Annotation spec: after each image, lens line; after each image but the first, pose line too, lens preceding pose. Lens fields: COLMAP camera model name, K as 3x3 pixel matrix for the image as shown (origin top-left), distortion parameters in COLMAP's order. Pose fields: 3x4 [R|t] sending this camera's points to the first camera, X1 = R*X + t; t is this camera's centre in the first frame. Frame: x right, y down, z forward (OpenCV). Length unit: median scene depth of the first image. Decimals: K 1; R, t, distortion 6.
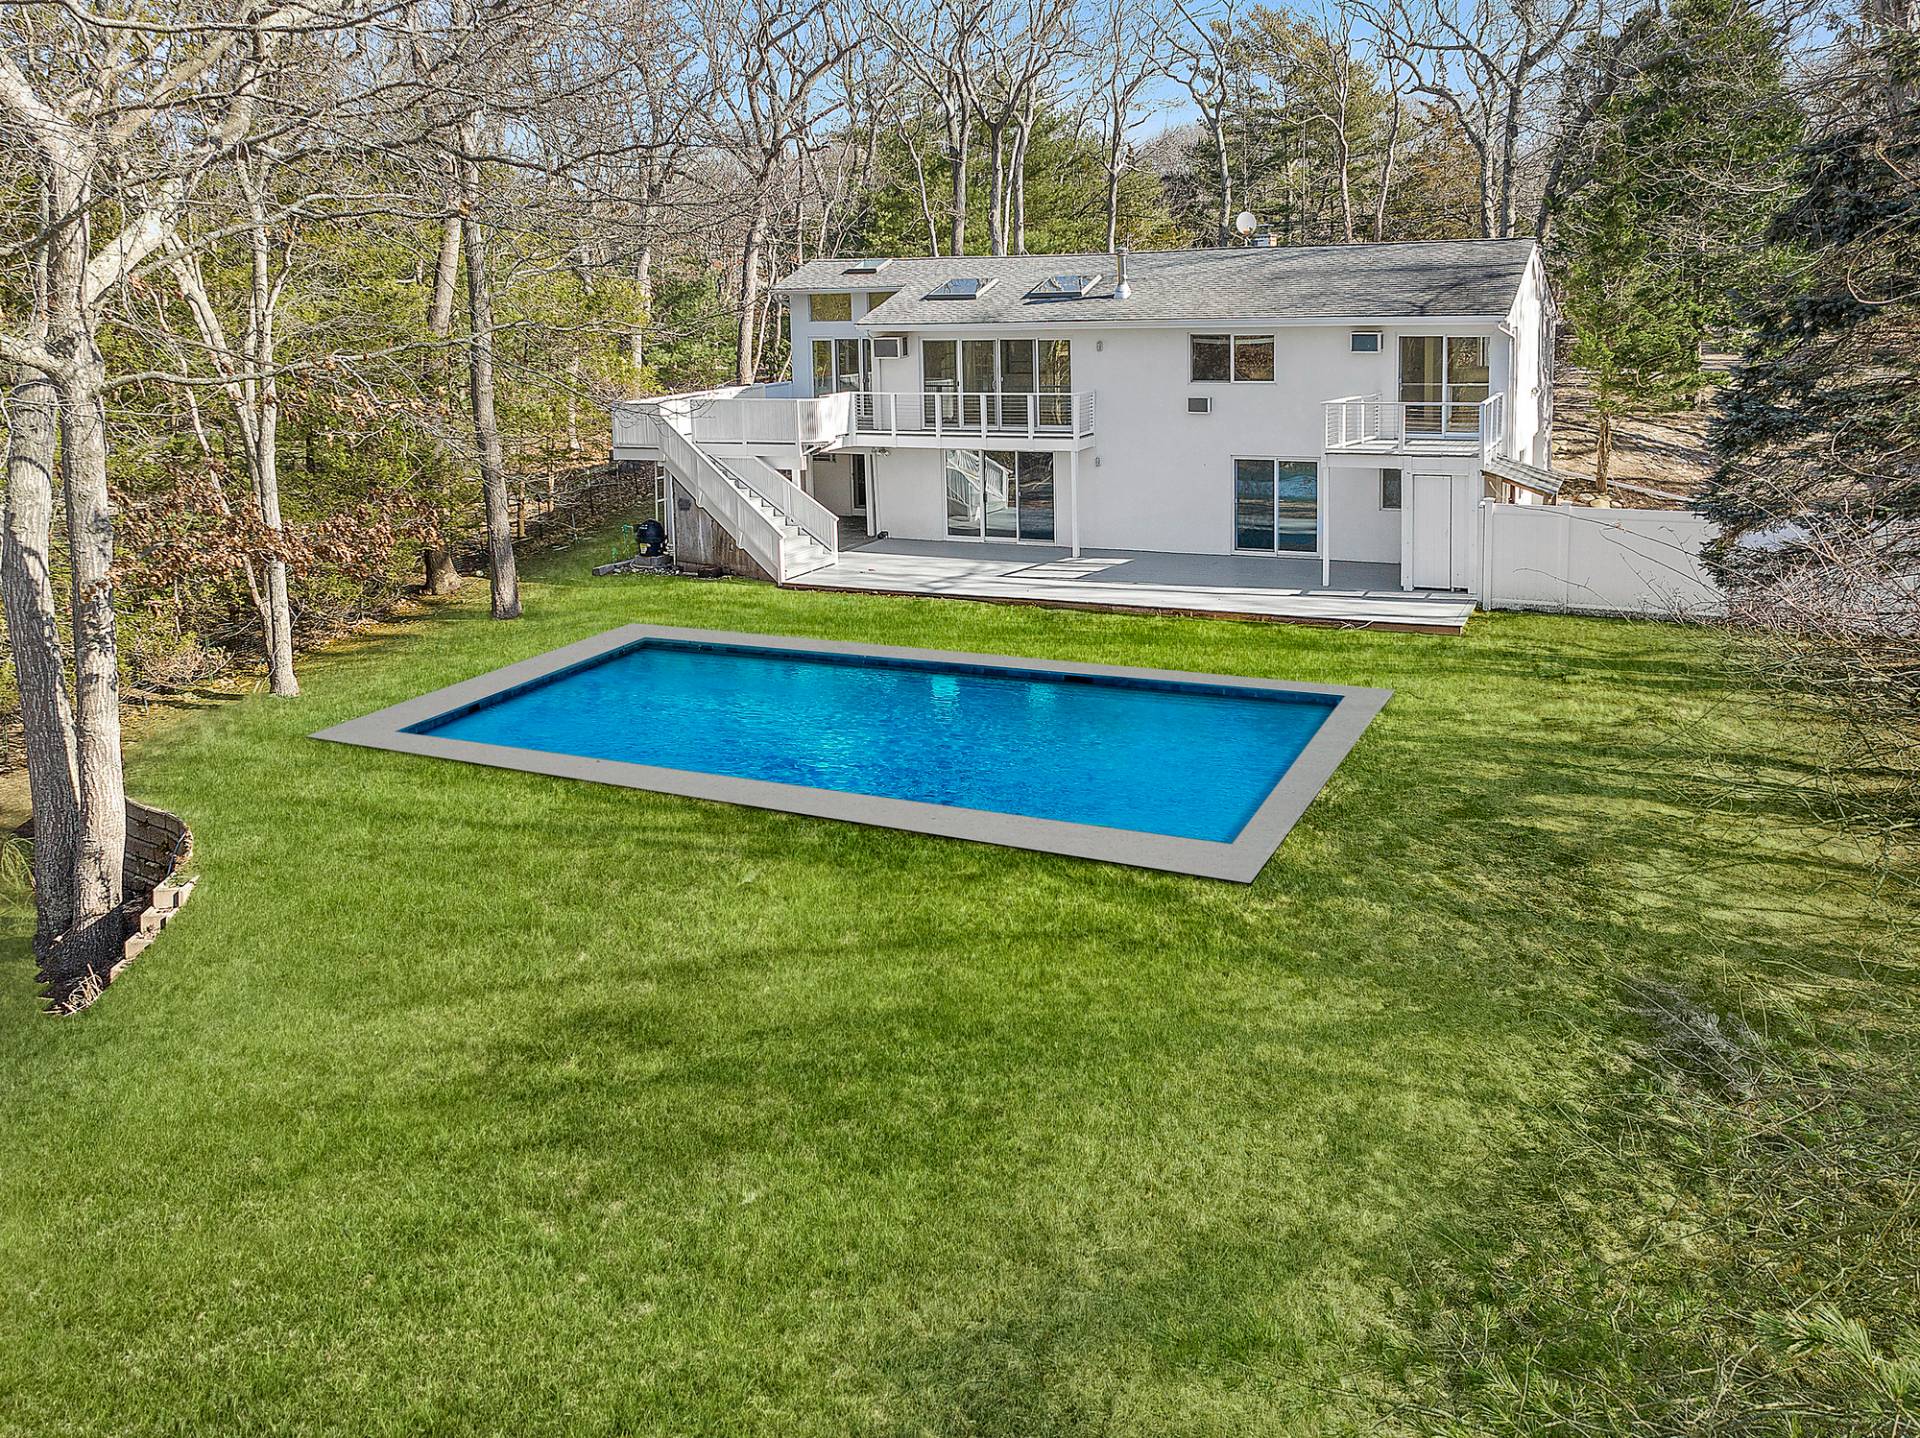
lens RADIAL K [[1720.0, 0, 960.0], [0, 1720.0, 719.0], [0, 0, 1]] dist [0.006596, 0.003538]
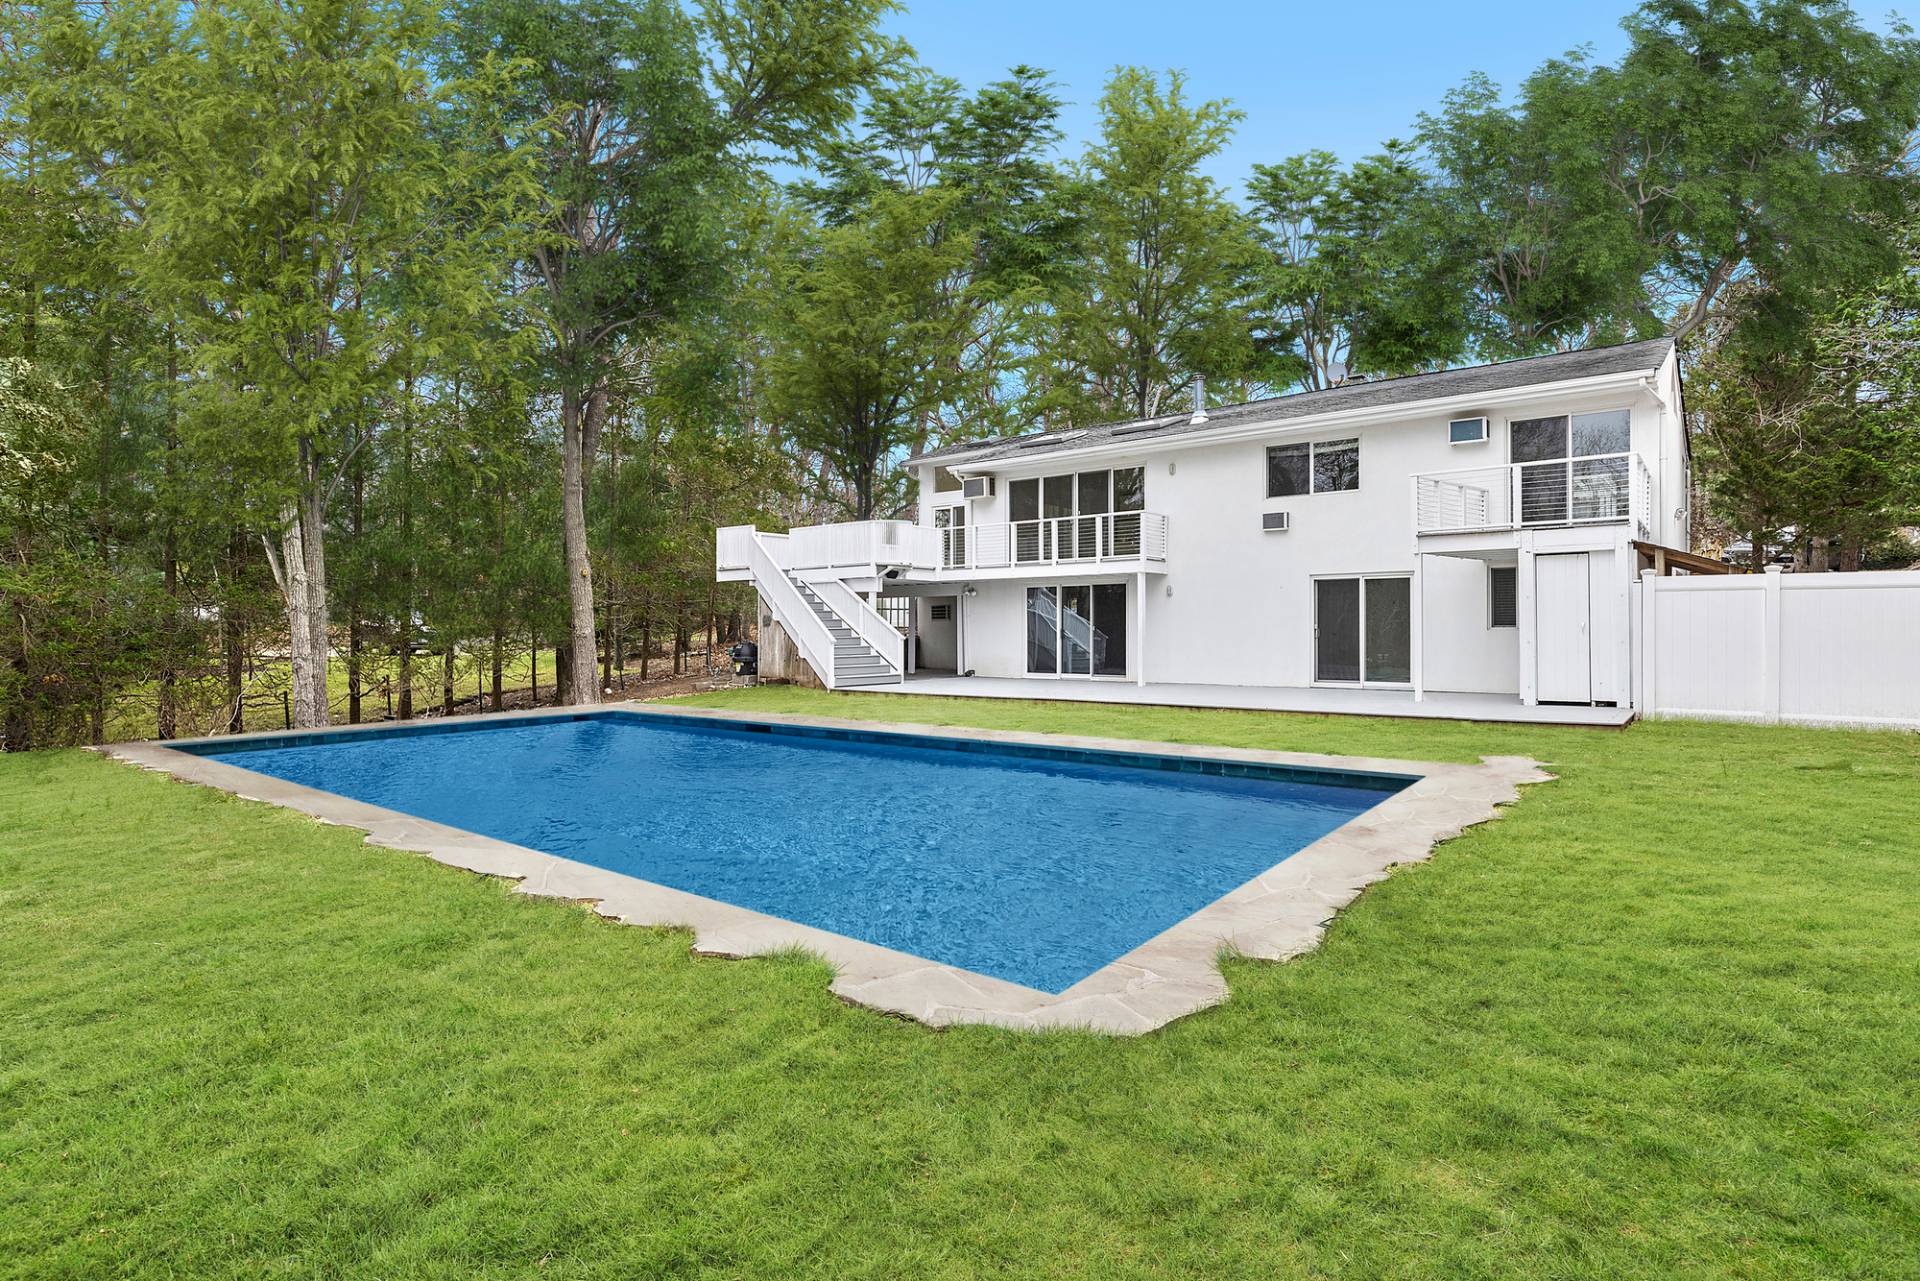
lens RADIAL K [[1109.5, 0, 960.0], [0, 1109.5, 640.5], [0, 0, 1]] dist [0.001387, 0.000438]
pose [[0.978334, 0.030183, -0.204820, 0.094609], [-0.073134, 0.975917, -0.205515, 0.015721], [0.193685, 0.216042, 0.956981, 0.396056]]
